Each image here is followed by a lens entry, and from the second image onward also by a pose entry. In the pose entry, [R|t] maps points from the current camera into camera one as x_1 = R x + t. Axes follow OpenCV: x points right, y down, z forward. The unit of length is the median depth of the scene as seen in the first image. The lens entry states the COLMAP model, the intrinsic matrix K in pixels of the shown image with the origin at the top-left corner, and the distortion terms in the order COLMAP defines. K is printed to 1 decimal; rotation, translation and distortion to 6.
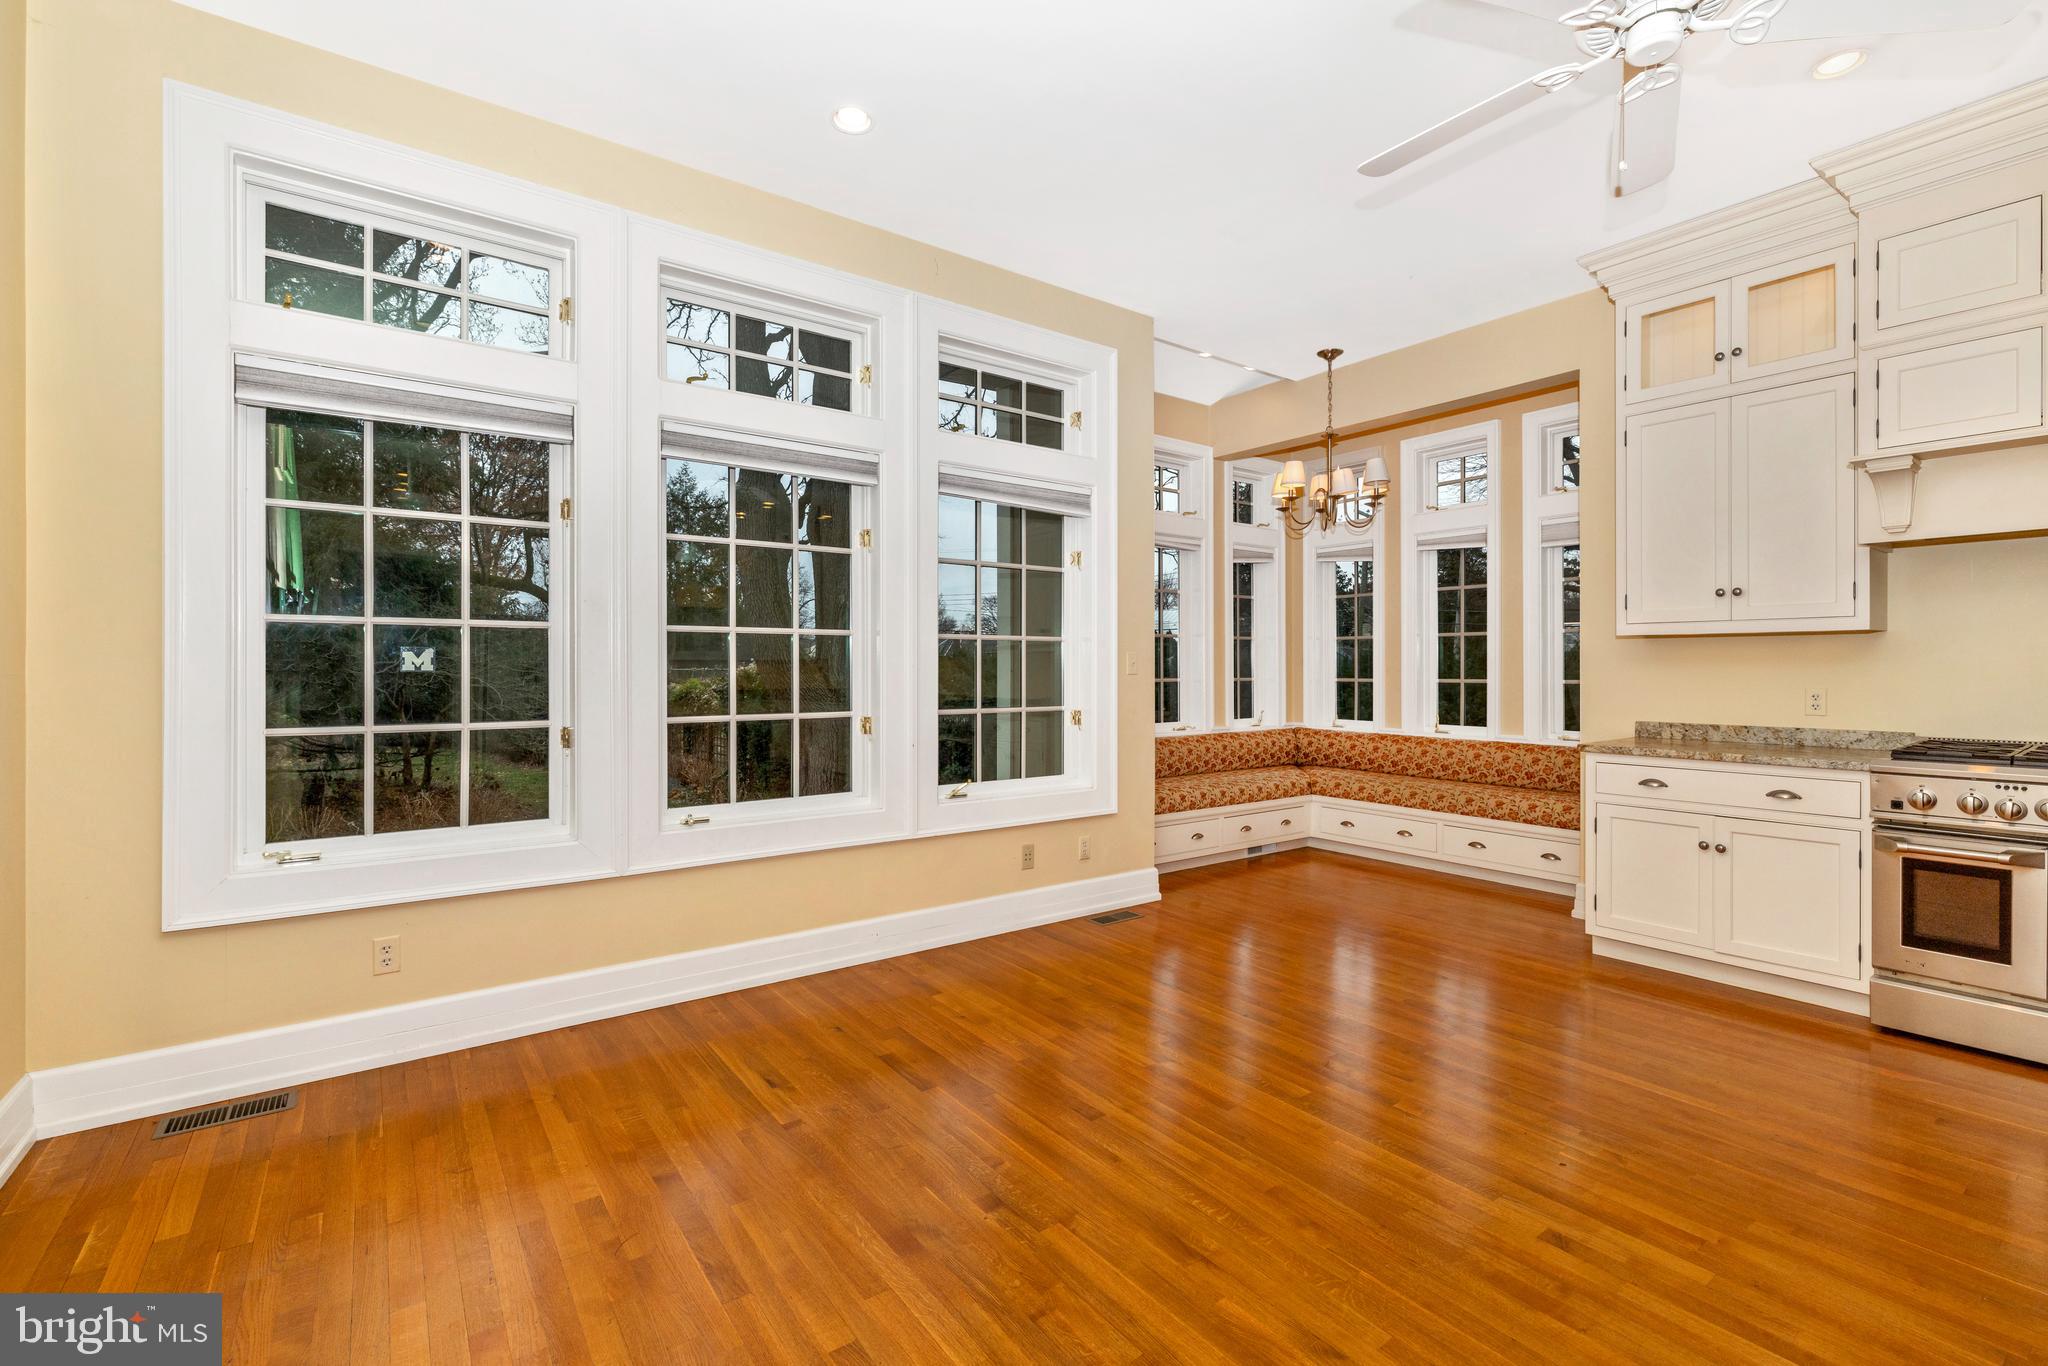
lens RADIAL K [[887.0, 0, 1013.4], [0, 887.0, 673.0], [0, 0, 1]] dist [-0.001049, 0.001402]
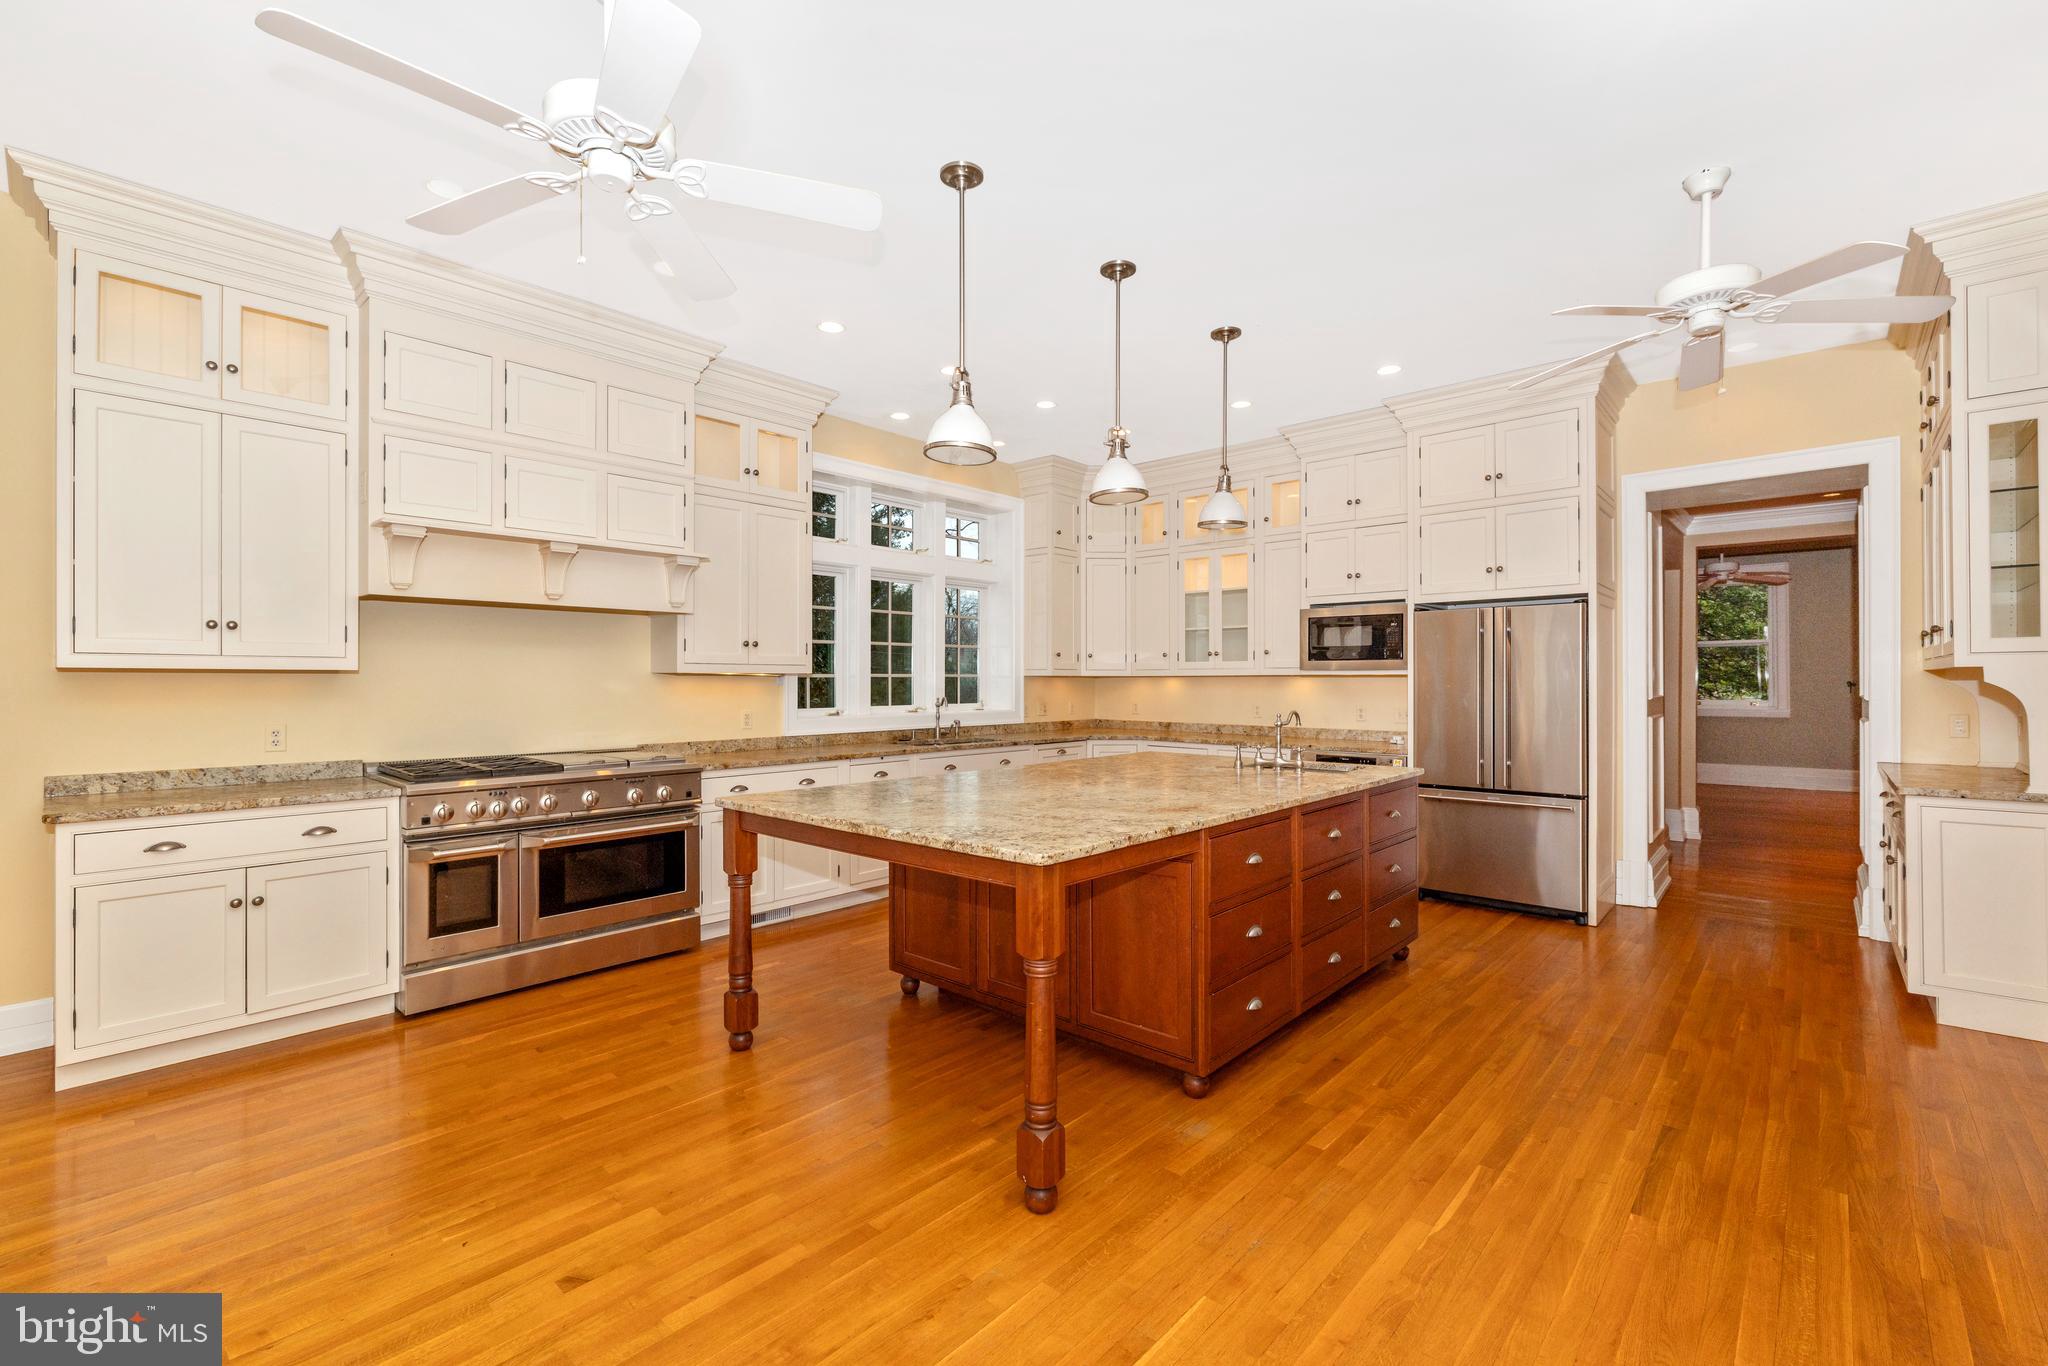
lens RADIAL K [[887.0, 0, 1017.3], [0, 887.0, 681.4], [0, 0, 1]] dist [-0.001049, 0.001402]
pose [[-0.198915, 0.002269, 0.980014, -0.310538], [0.009689, 0.999953, -0.000349, -0.028396], [-0.979969, 0.009426, -0.198927, 0.443080]]
